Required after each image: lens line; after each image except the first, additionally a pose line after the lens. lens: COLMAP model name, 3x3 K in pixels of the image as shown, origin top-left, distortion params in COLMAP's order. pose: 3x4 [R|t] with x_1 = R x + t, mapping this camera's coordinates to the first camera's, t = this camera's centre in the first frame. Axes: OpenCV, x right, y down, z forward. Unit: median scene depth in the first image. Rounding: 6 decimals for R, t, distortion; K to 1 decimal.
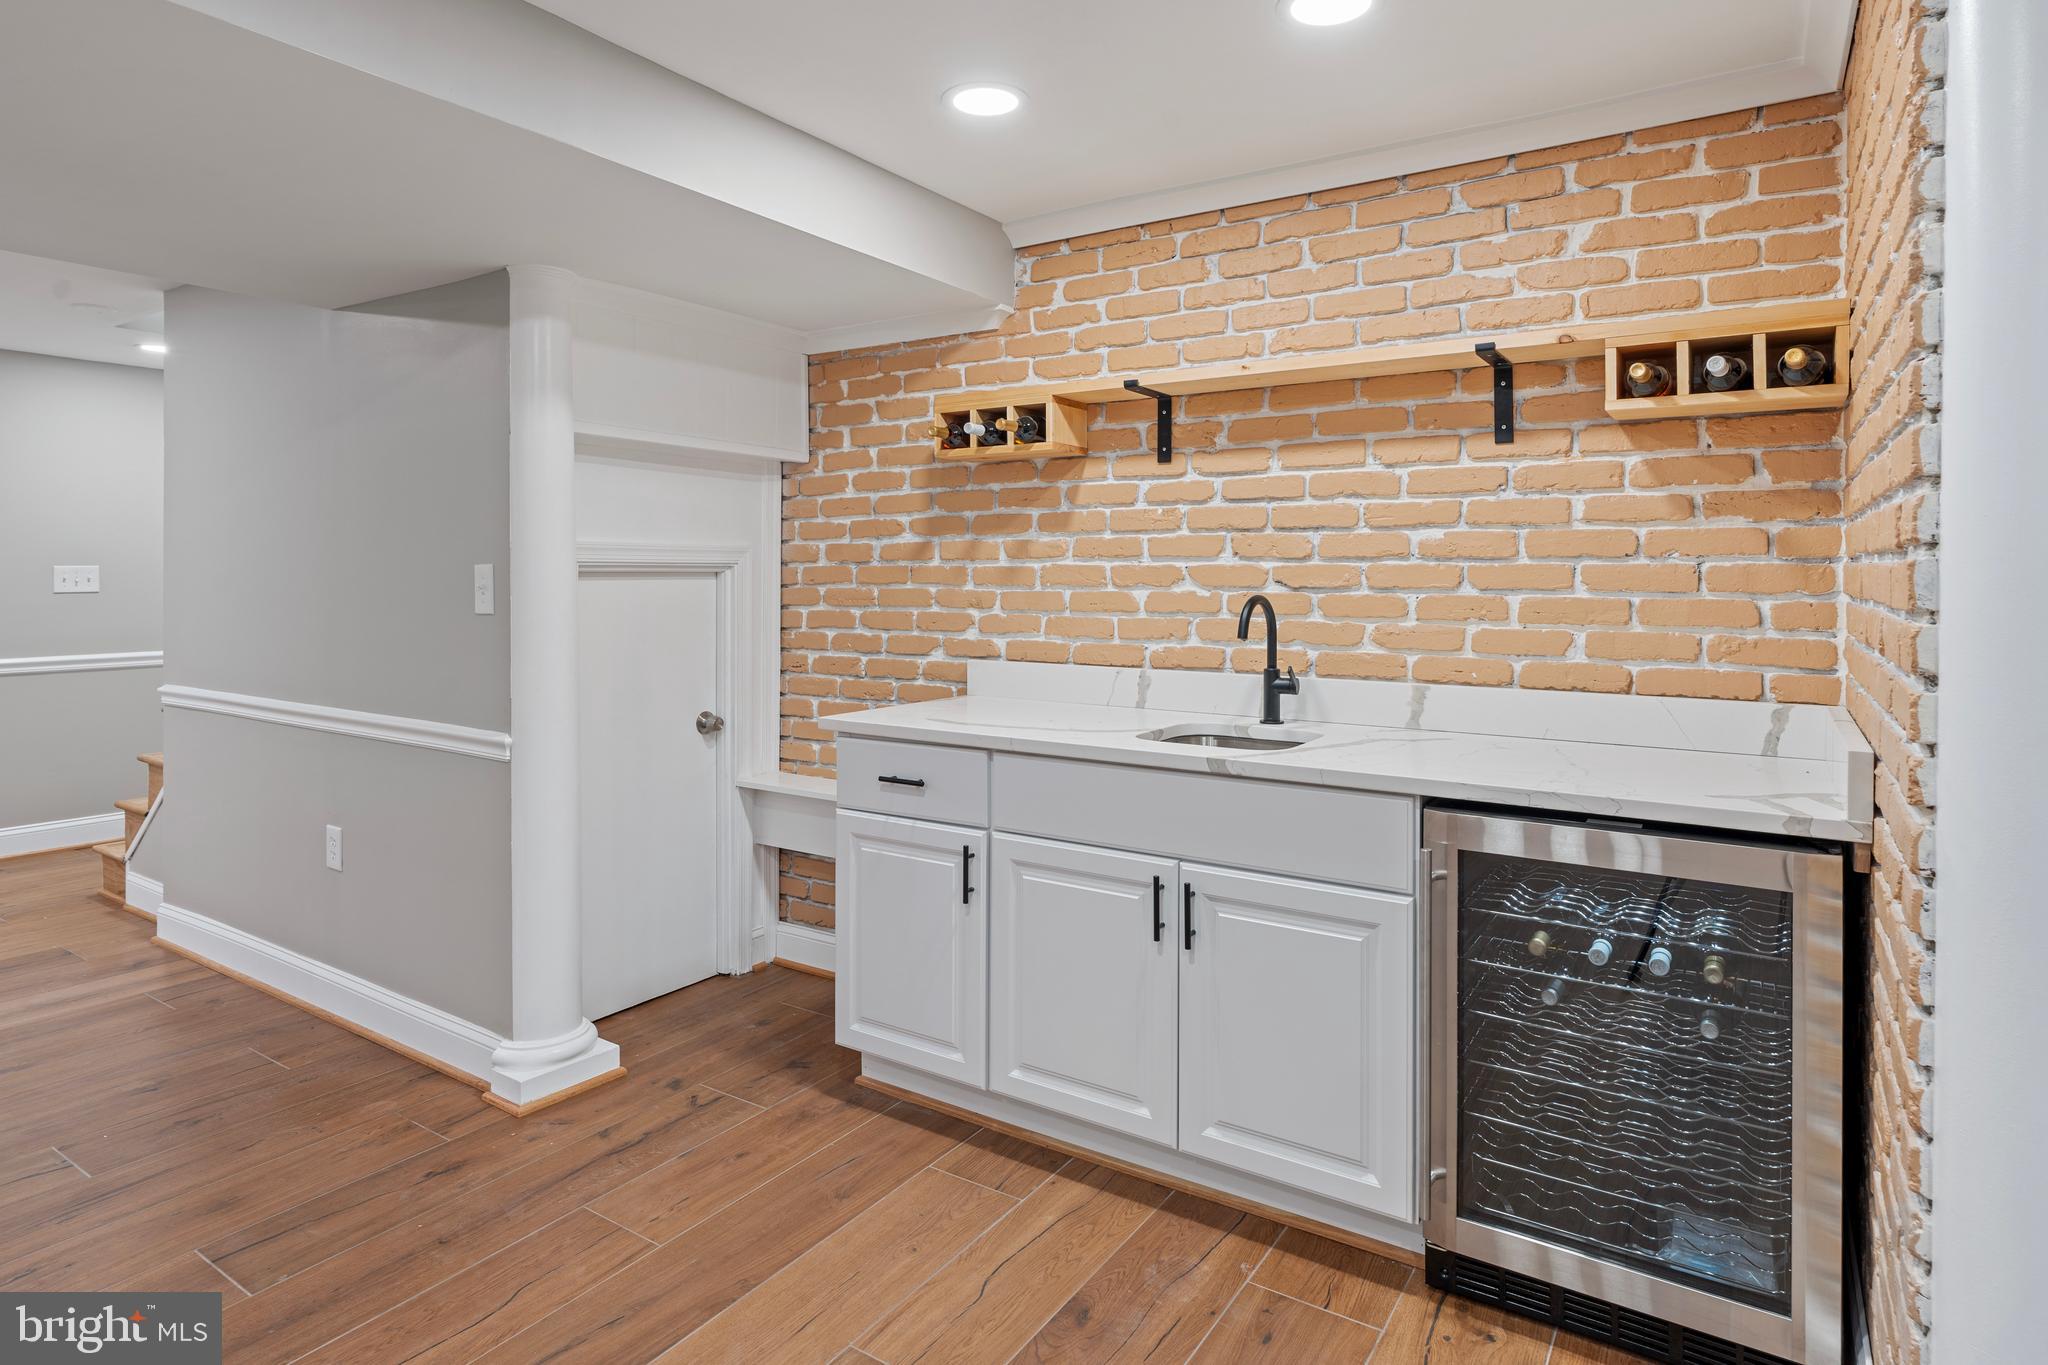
lens RADIAL K [[1118.8, 0, 1022.4], [0, 1118.8, 576.2], [0, 0, 1]] dist [-0.001907, 0.000212]
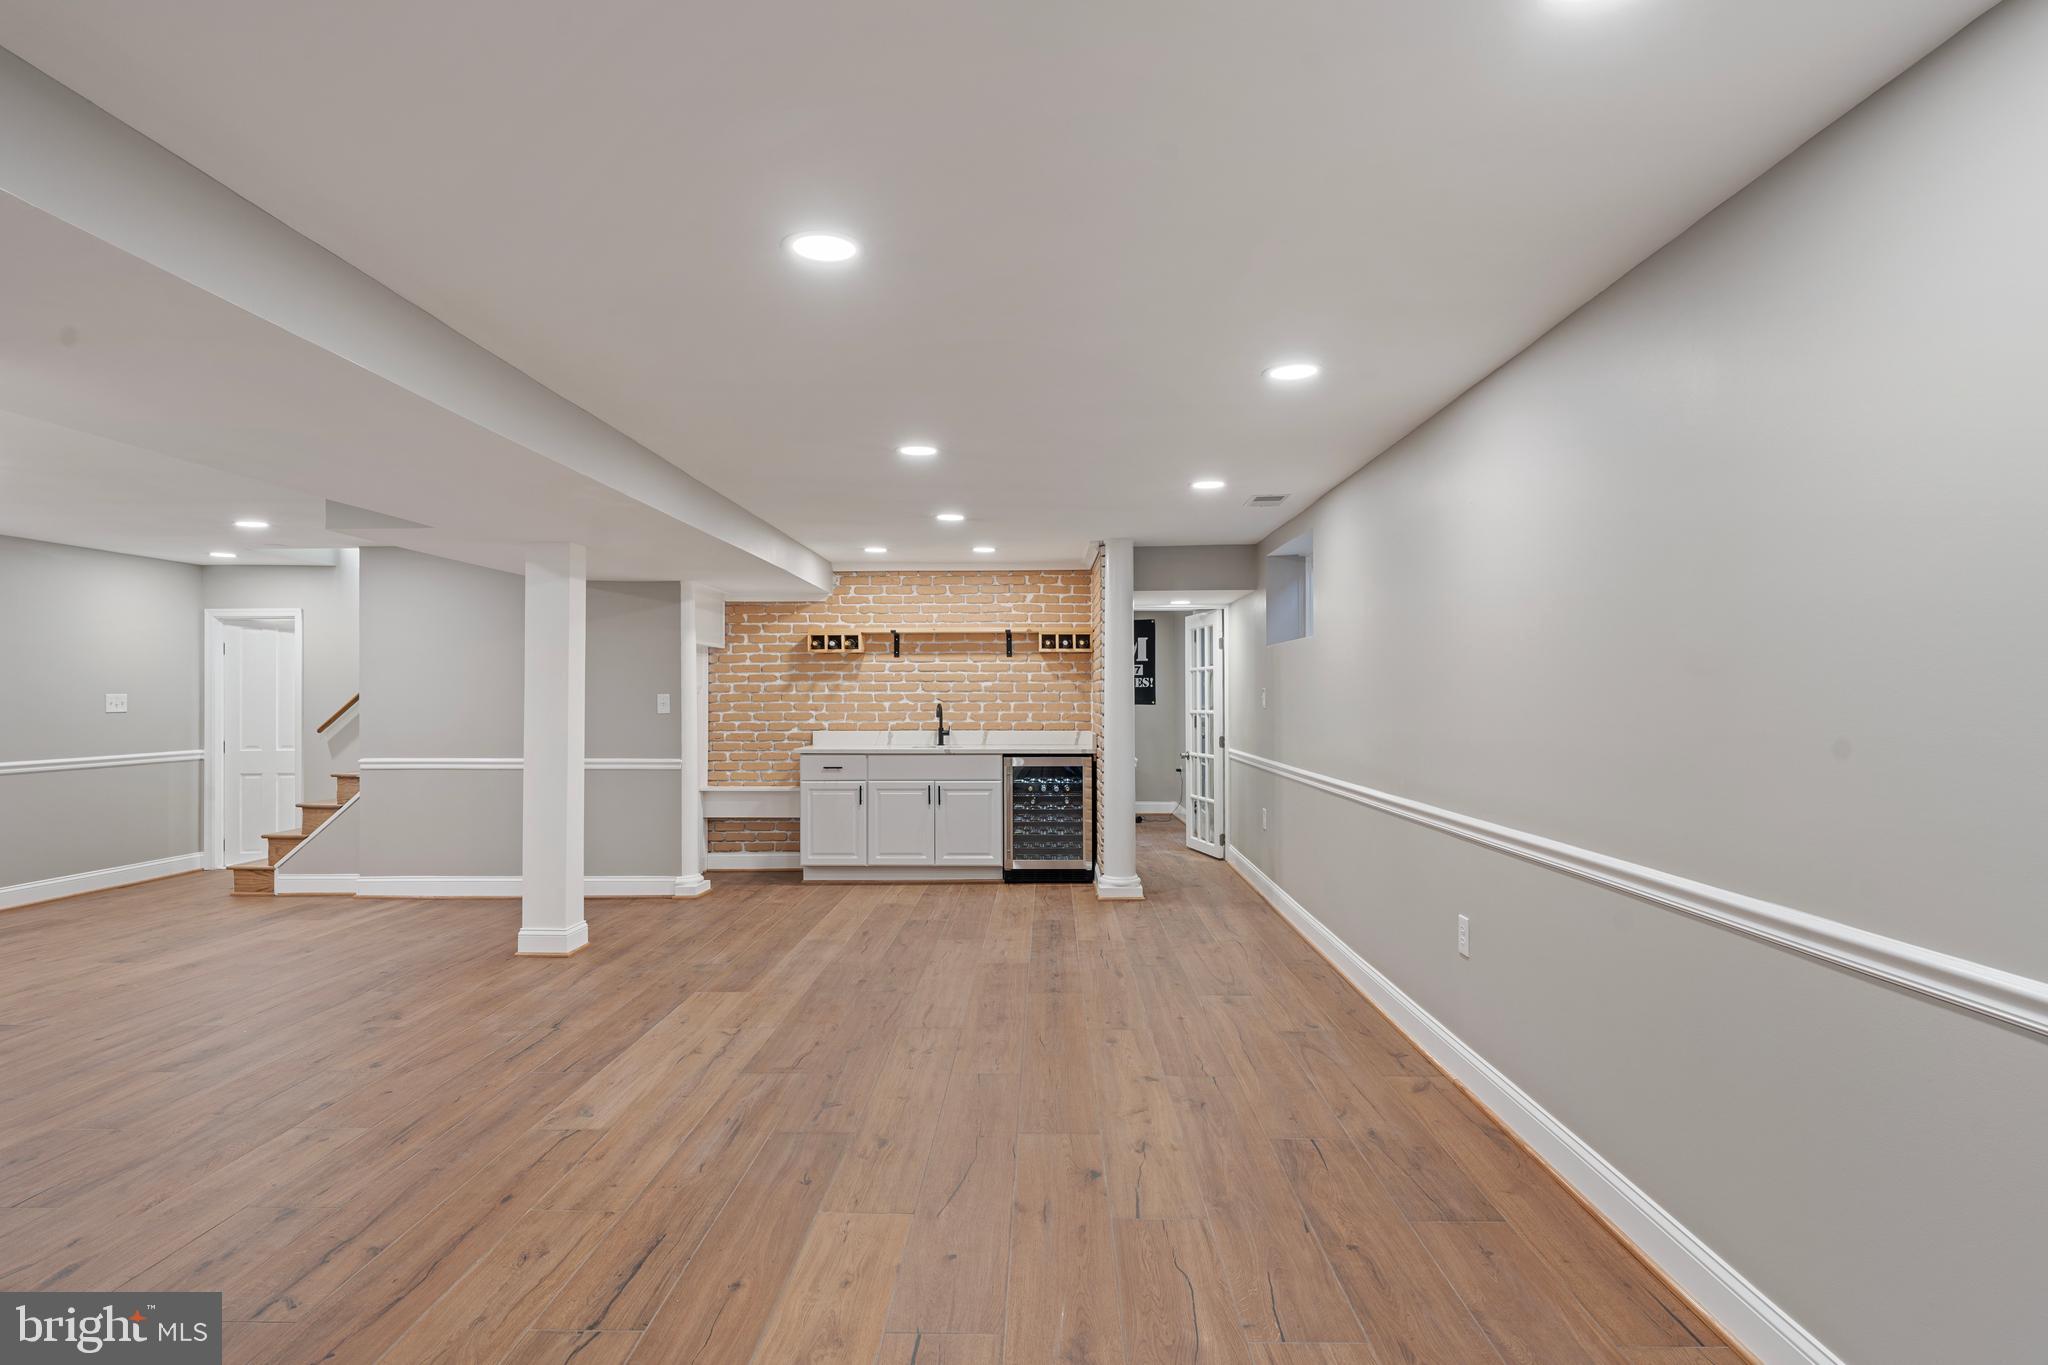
lens RADIAL K [[1079.2, 0, 1024.0], [0, 1079.2, 682.5], [0, 0, 1]] dist [-0.019130, 0.000959]
pose [[0.846282, 0.001337, 0.532733, -1.100316], [0.005183, 0.999929, -0.010743, -0.007104], [-0.532710, 0.011853, 0.846215, -1.539721]]
